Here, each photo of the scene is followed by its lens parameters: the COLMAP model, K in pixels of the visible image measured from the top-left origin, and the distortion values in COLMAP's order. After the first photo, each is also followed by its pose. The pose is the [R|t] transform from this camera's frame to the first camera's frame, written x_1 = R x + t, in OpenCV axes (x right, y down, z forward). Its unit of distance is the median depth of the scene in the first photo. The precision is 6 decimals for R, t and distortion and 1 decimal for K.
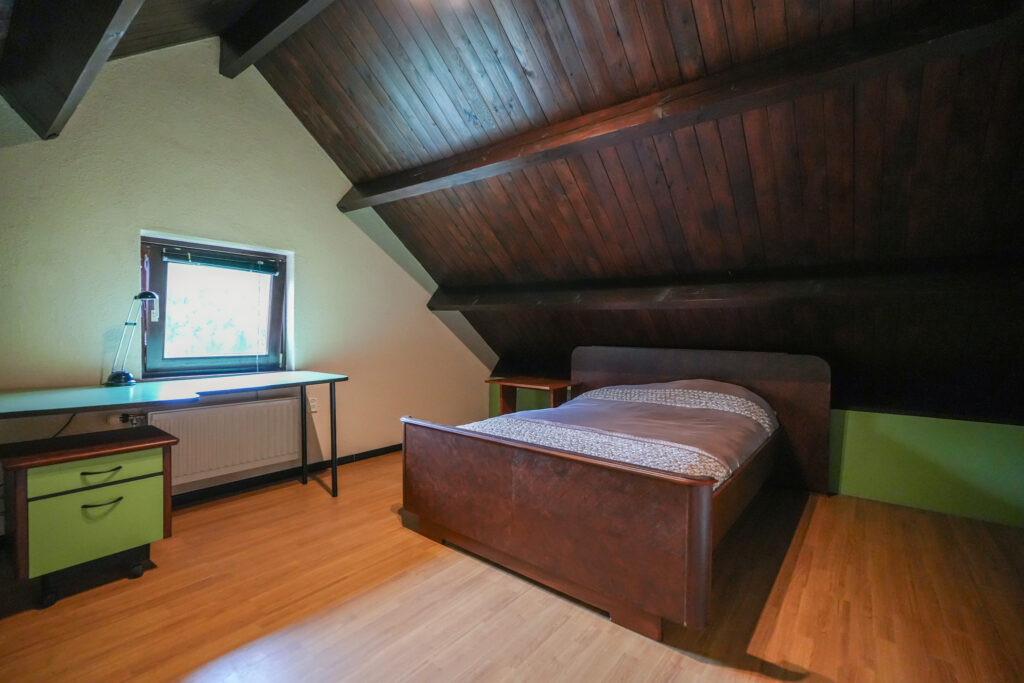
lens RADIAL K [[451.7, 0, 515.8], [0, 451.7, 334.5], [0, 0, 1]] dist [-0.010504, 0.001814]
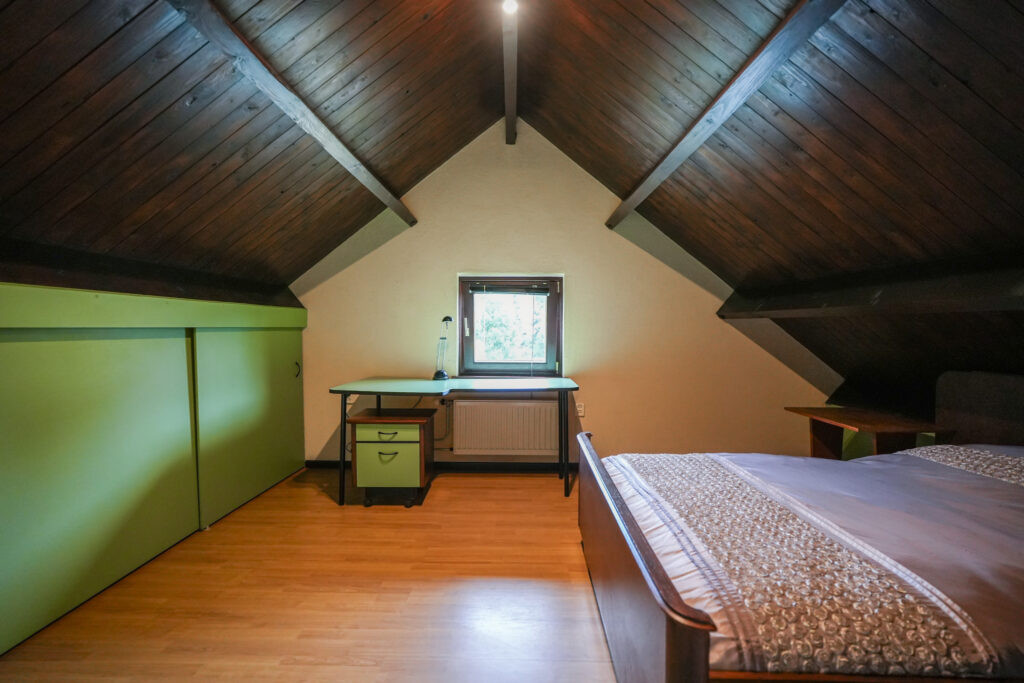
lens RADIAL K [[451.7, 0, 514.7], [0, 451.7, 334.4], [0, 0, 1]] dist [-0.010504, 0.001814]
pose [[0.608883, -0.003004, -0.793254, 0.402898], [-0.005158, 0.999957, -0.007746, -0.023429], [0.793243, 0.008808, 0.608841, 0.242068]]
